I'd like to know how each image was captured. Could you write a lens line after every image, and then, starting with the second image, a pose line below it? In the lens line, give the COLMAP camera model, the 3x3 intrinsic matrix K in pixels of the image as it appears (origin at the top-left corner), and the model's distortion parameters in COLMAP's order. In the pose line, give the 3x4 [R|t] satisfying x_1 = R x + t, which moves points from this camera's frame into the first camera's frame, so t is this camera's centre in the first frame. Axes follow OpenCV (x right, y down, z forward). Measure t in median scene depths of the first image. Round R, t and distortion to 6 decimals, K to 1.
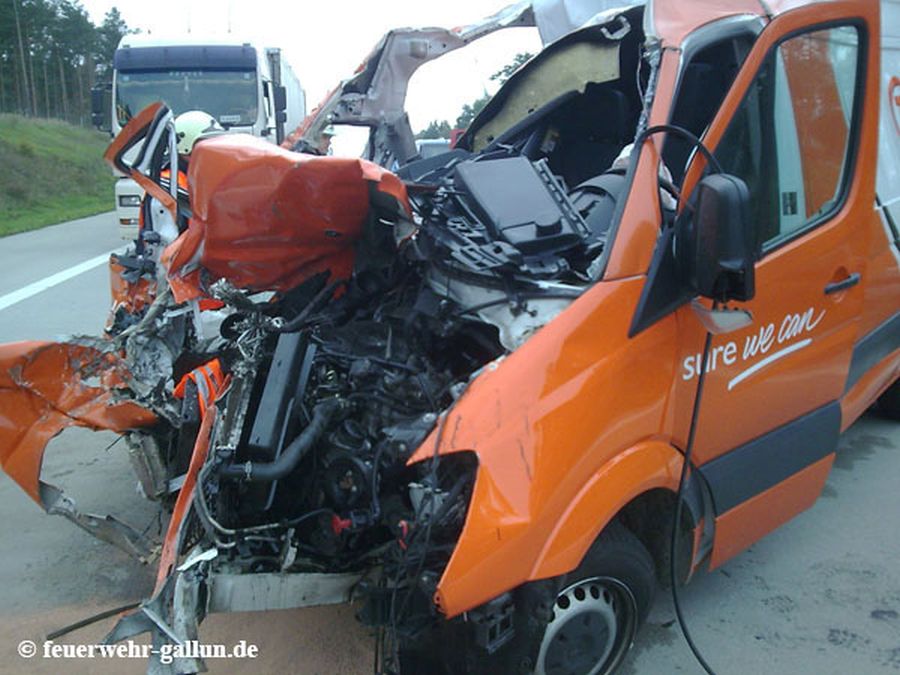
lens RADIAL K [[1068.4, 0, 450.0], [0, 1068.4, 337.5], [0, 0, 1]] dist [0.007909, 0.013341]
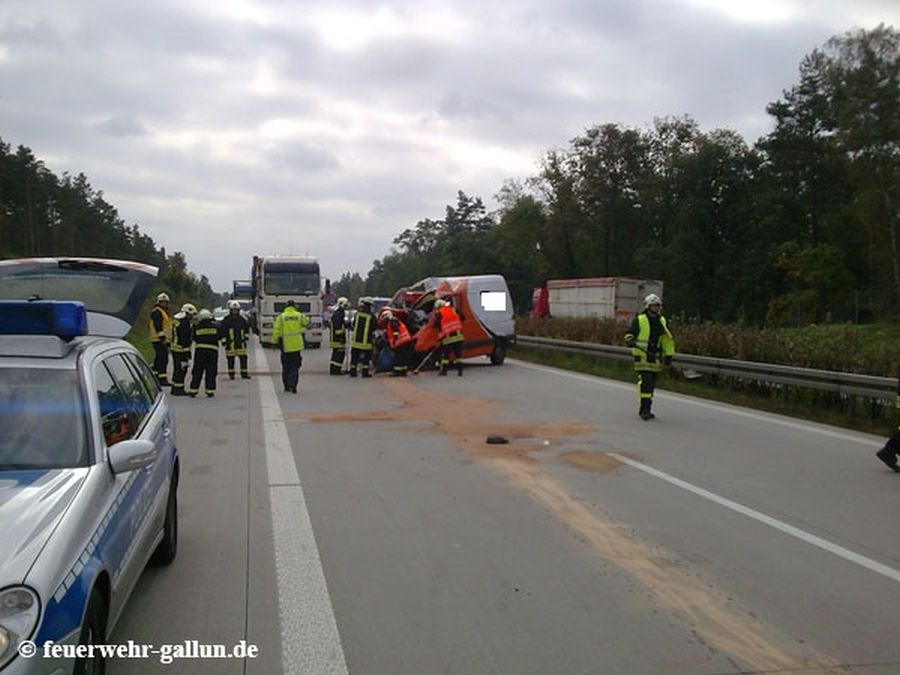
lens RADIAL K [[1068.4, 0, 450.0], [0, 1068.4, 337.5], [0, 0, 1]] dist [0.007909, 0.013341]
pose [[0.995739, 0.027096, 0.088146, -0.092379], [-0.014580, 0.990095, -0.139643, 0.248355], [-0.091057, 0.137763, 0.986271, -1.498549]]
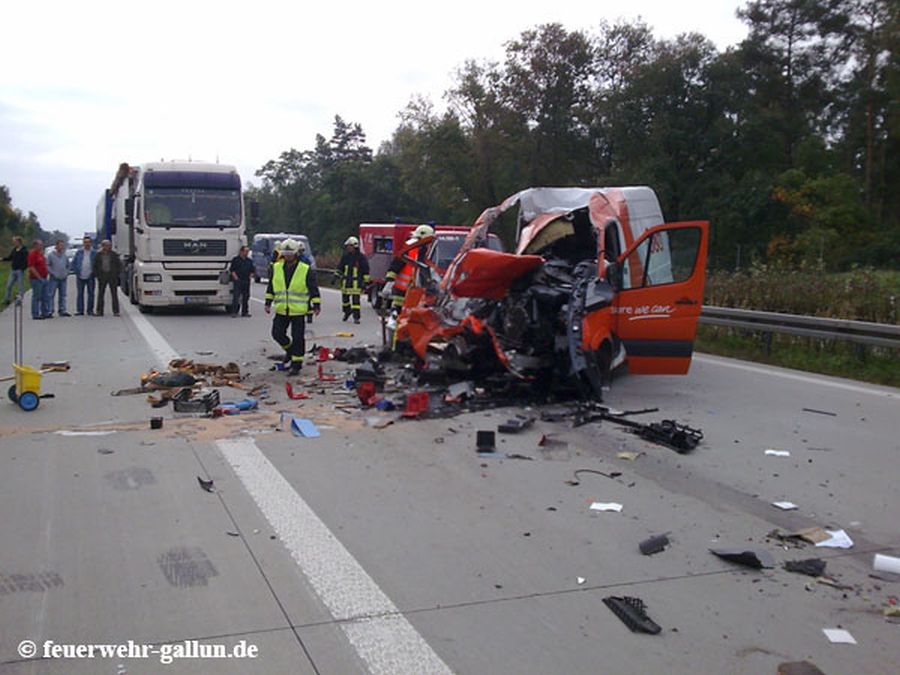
lens RADIAL K [[1068.4, 0, 450.0], [0, 1068.4, 337.5], [0, 0, 1]] dist [0.007909, 0.013341]
pose [[0.972505, 0.016479, 0.232297, -0.241003], [0.003696, 0.996275, -0.086149, 0.085263], [-0.232851, 0.084639, 0.968822, -0.501398]]
